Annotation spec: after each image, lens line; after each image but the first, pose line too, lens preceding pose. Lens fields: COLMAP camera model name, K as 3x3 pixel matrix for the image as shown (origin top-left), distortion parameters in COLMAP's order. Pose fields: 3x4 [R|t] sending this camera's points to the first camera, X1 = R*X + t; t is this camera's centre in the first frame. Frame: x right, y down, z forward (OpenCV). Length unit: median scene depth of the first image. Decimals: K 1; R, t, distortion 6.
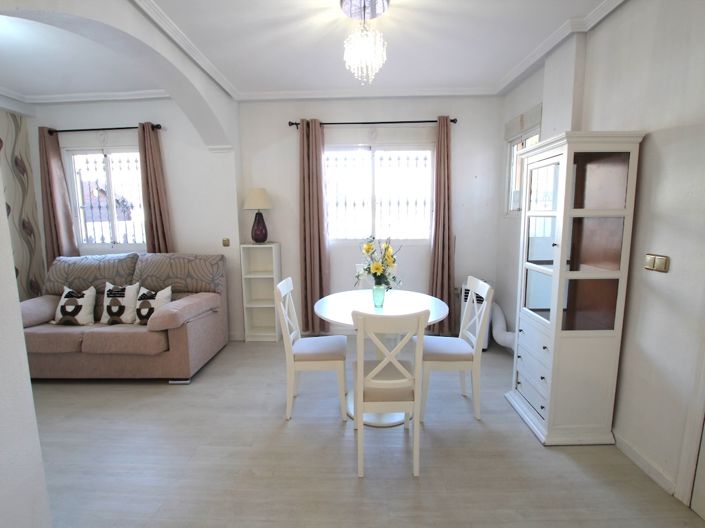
lens RADIAL K [[324.7, 0, 351.9], [0, 324.7, 257.9], [0, 0, 1]] dist [-0.032363, 0.002468]
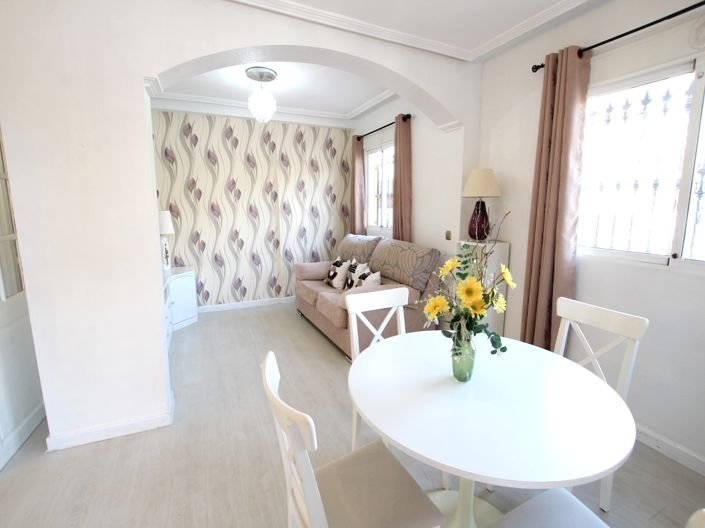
lens RADIAL K [[324.7, 0, 354.2], [0, 324.7, 257.3], [0, 0, 1]] dist [-0.032363, 0.002468]
pose [[0.446100, 0.149869, -0.882346, 0.291549], [-0.114133, 0.987357, 0.110001, -0.058400], [0.887676, 0.051633, 0.457565, 0.389351]]
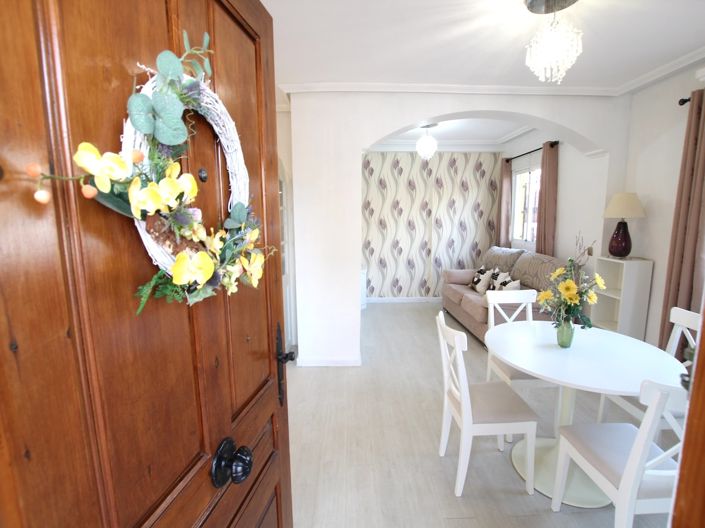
lens RADIAL K [[324.7, 0, 351.4], [0, 324.7, 259.2], [0, 0, 1]] dist [-0.032363, 0.002468]
pose [[0.024901, 0.146854, -0.988845, 0.554413], [-0.113672, 0.983152, 0.143146, -0.082741], [0.993206, 0.108839, 0.041175, 0.268618]]
